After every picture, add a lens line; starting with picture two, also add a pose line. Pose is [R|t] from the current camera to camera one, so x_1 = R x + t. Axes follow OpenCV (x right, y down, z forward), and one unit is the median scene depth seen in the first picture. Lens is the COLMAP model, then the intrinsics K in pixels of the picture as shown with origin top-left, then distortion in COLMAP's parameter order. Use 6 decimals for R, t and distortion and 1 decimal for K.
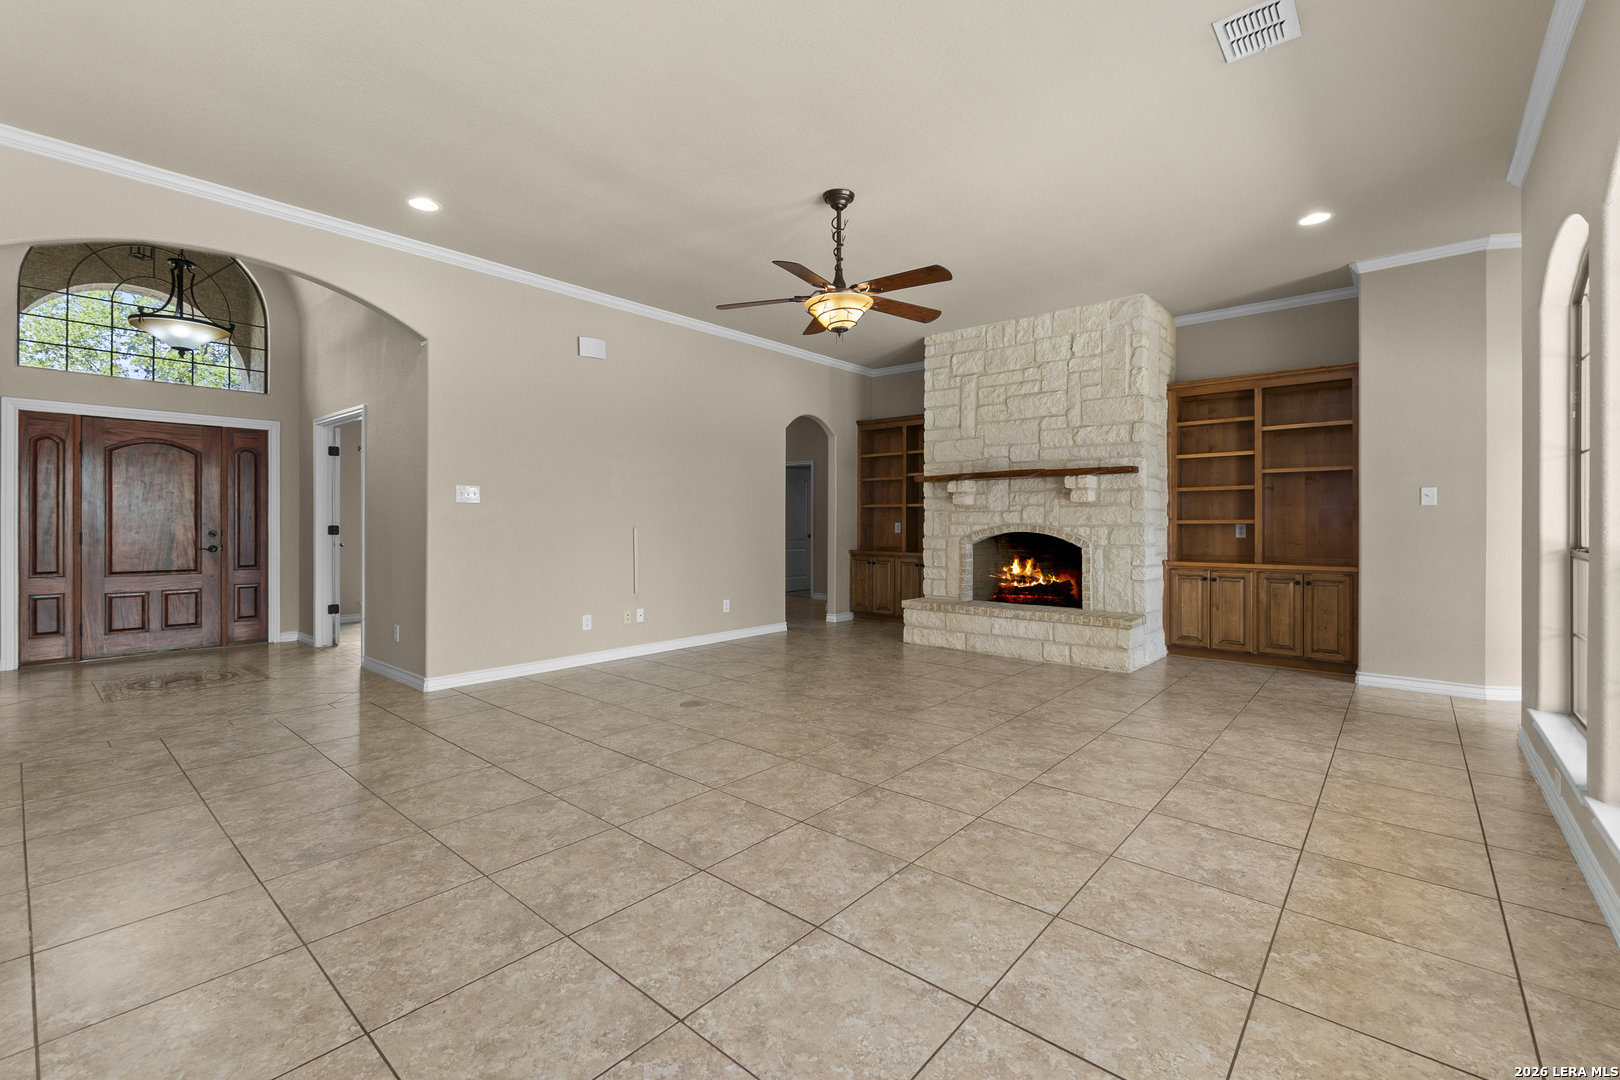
lens RADIAL K [[695.7, 0, 803.3], [0, 695.7, 525.8], [0, 0, 1]] dist [-0.008319, 0.000657]
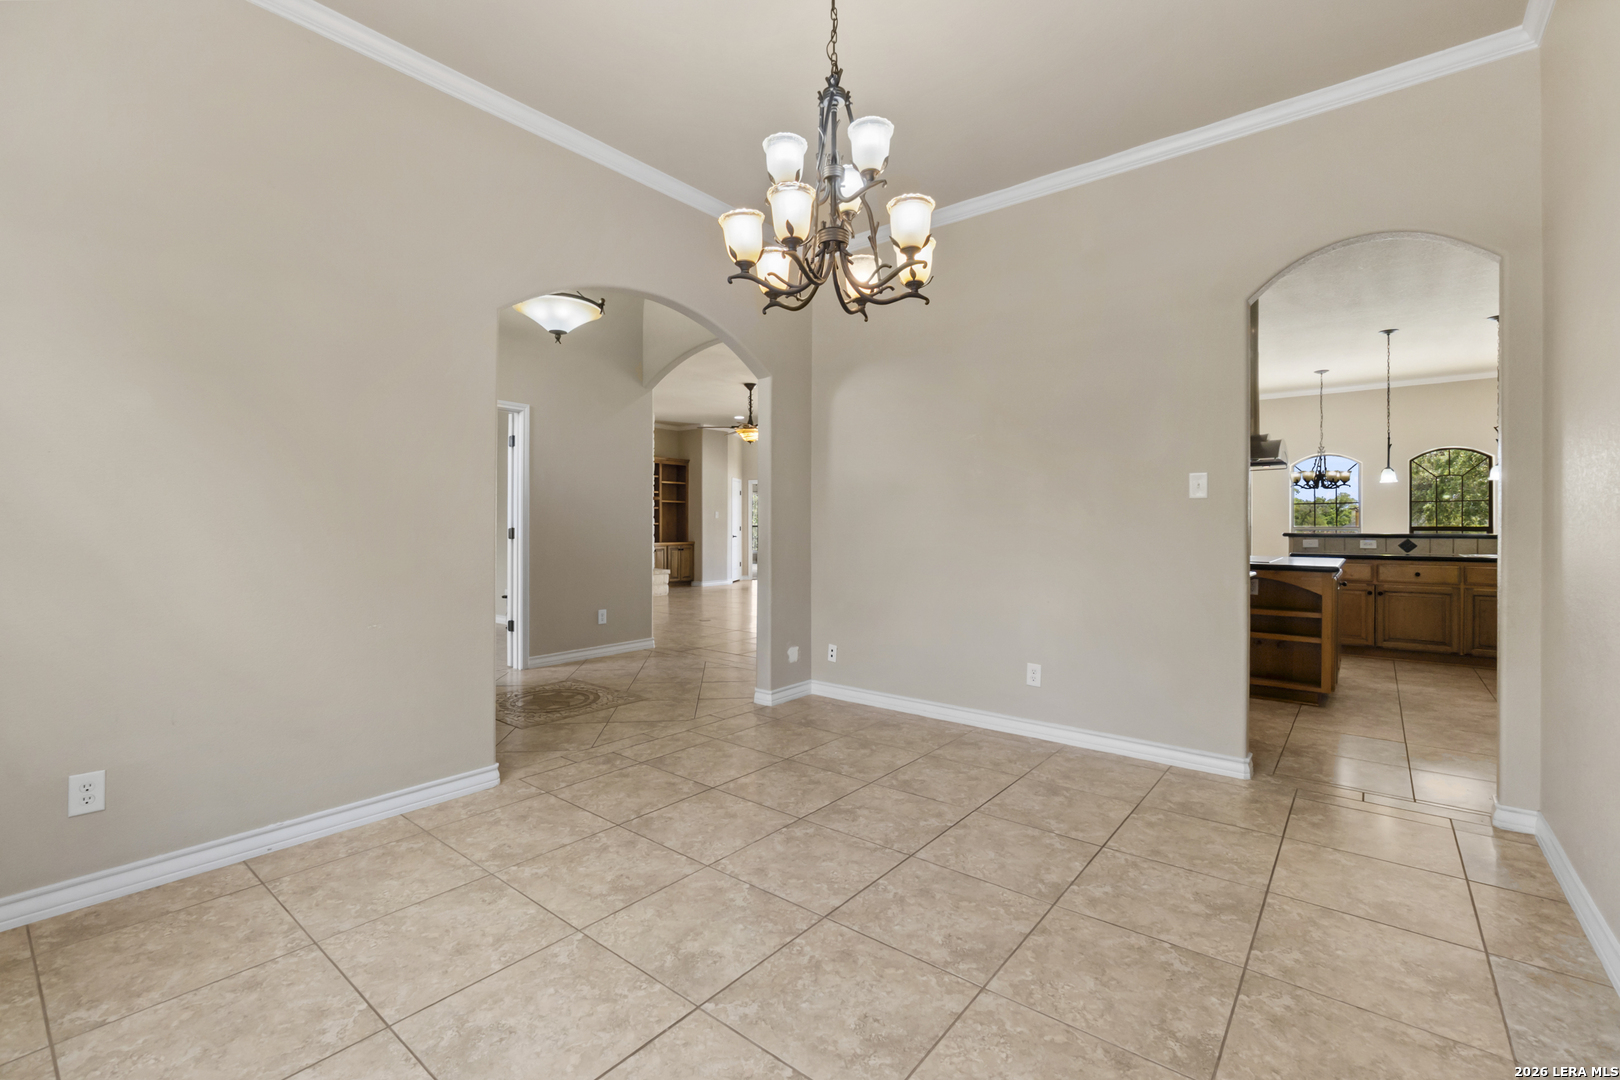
lens RADIAL K [[695.7, 0, 803.1], [0, 695.7, 527.2], [0, 0, 1]] dist [-0.008319, 0.000657]
pose [[-0.026861, -0.004059, 0.999631, -1.489456], [0.001616, 0.999990, 0.004104, -0.002622], [-0.999638, 0.001726, -0.026854, 0.571627]]
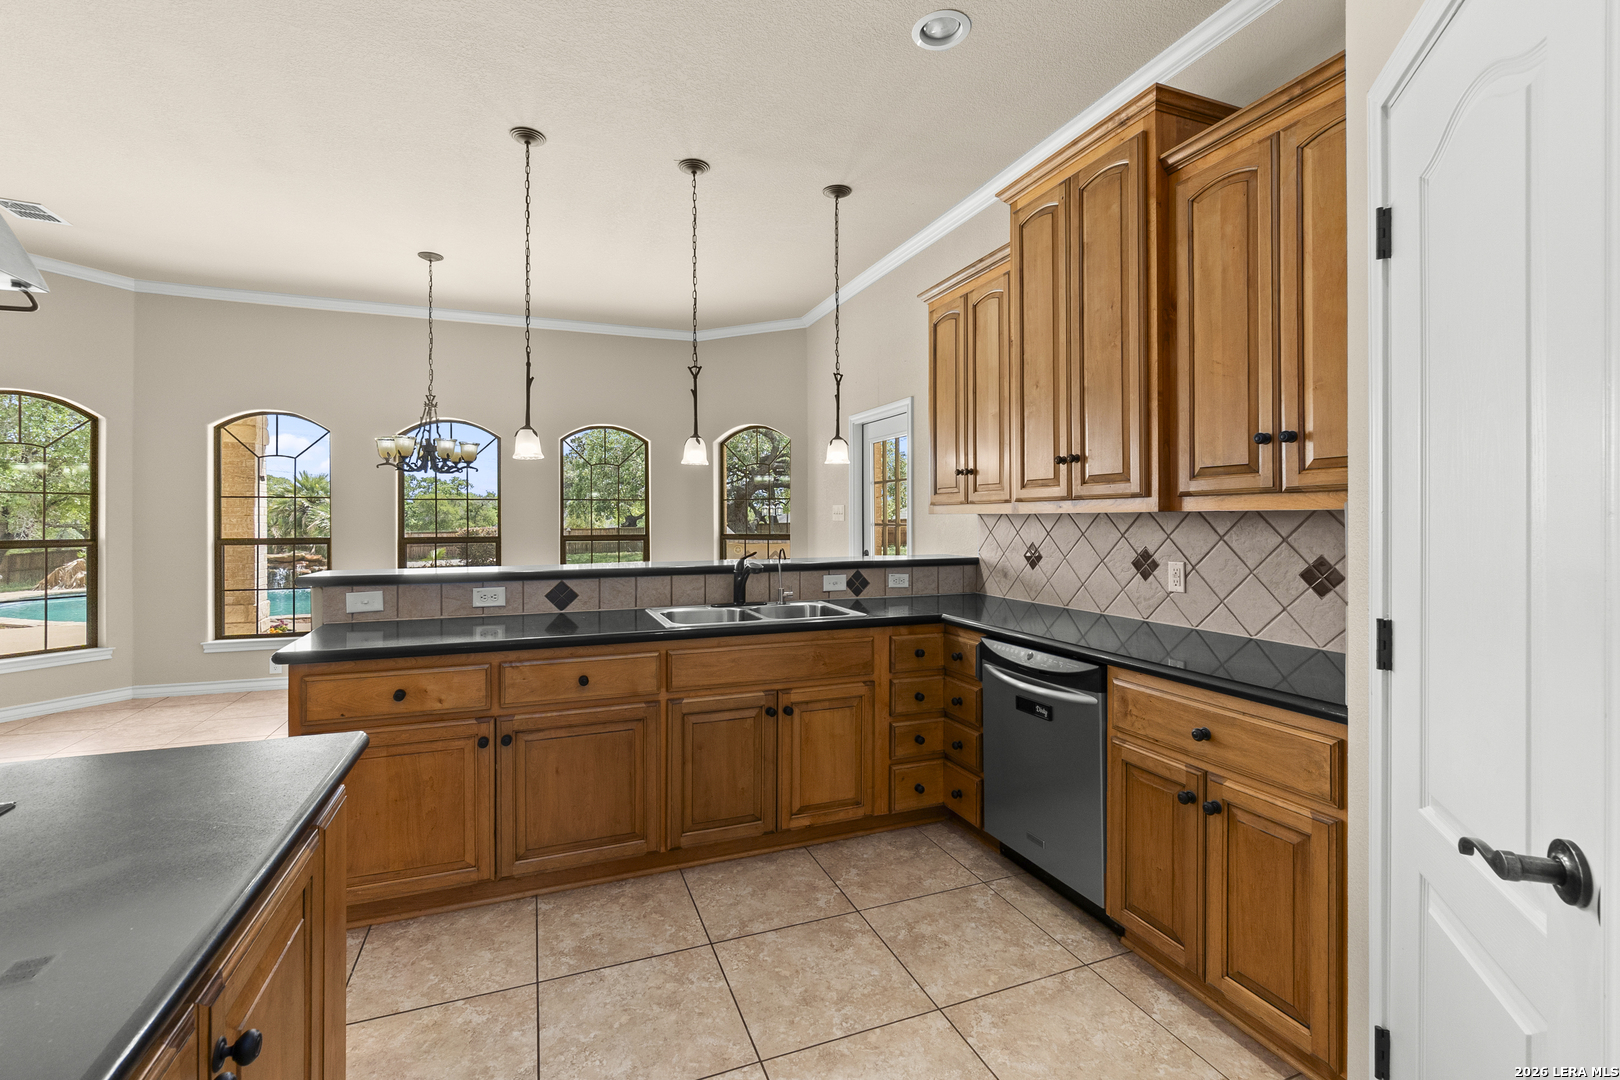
lens RADIAL K [[695.7, 0, 797.0], [0, 695.7, 518.8], [0, 0, 1]] dist [-0.008319, 0.000657]
pose [[-0.882235, -0.000148, 0.470809, -0.847164], [0.001208, 0.999996, 0.002578, -0.023835], [-0.470808, 0.002843, -0.882231, -0.015146]]
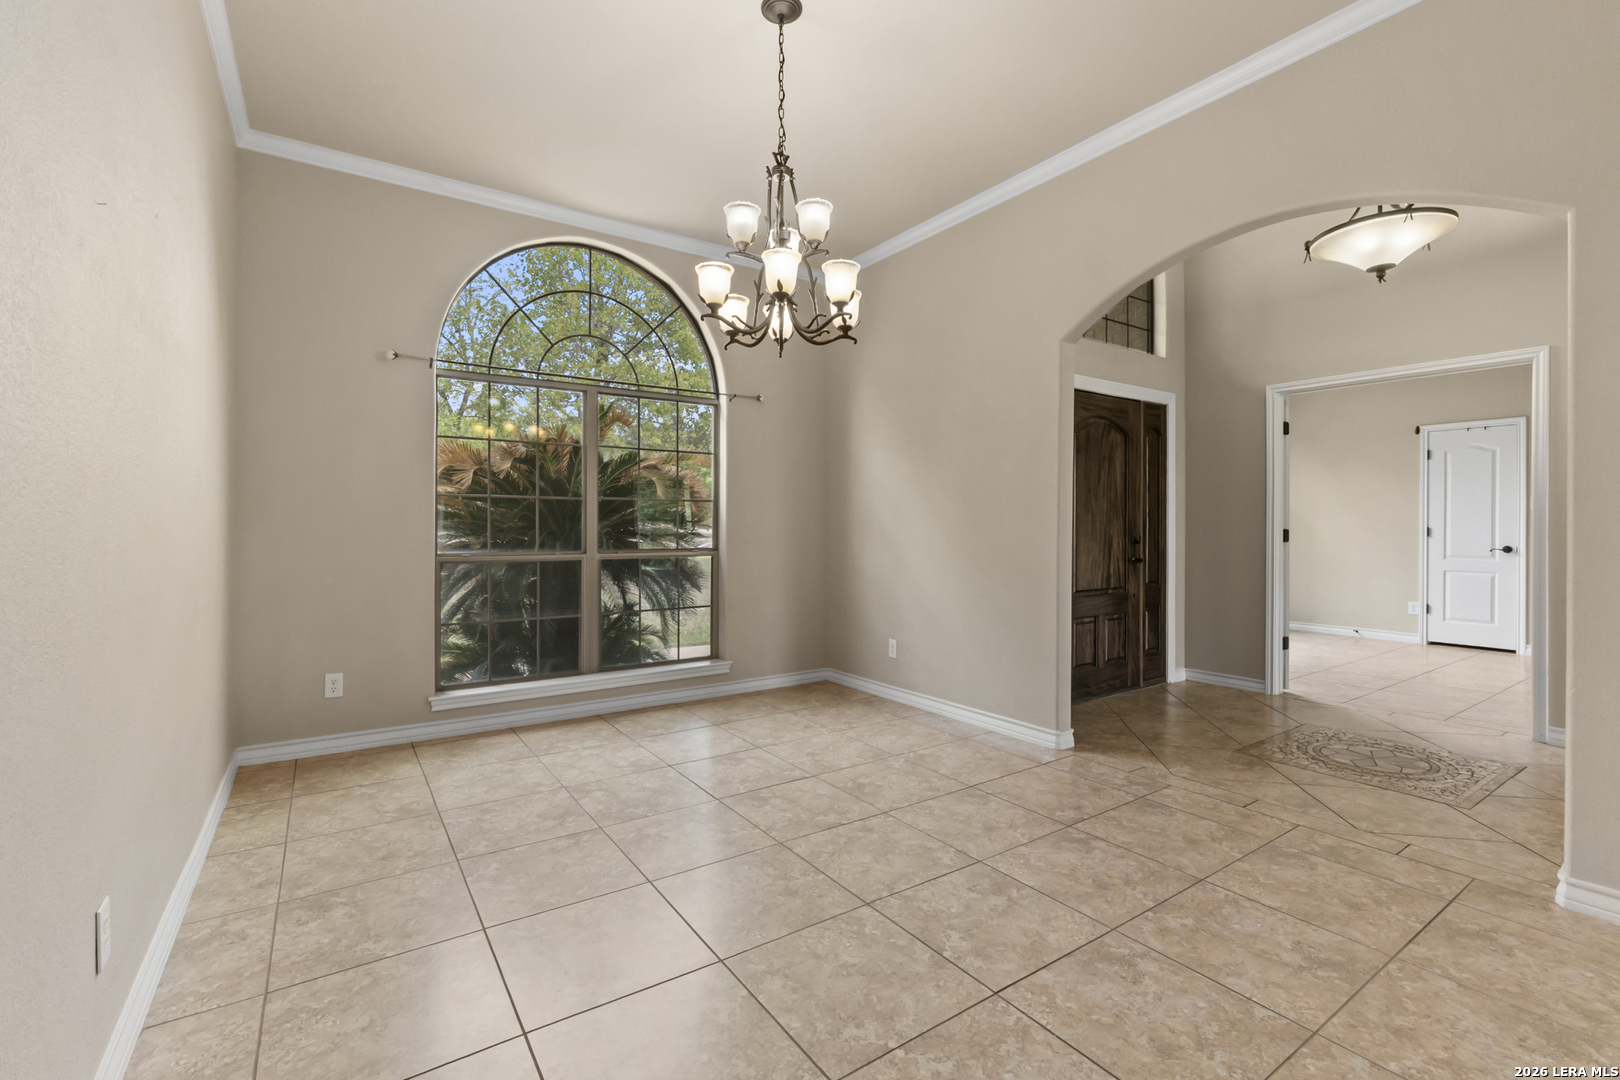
lens RADIAL K [[695.7, 0, 801.4], [0, 695.7, 527.6], [0, 0, 1]] dist [-0.008319, 0.000657]
pose [[0.965320, -0.003478, -0.261046, -1.037633], [0.002689, 0.999991, -0.003379, -0.000652], [0.261055, 0.002560, 0.965320, 0.156442]]
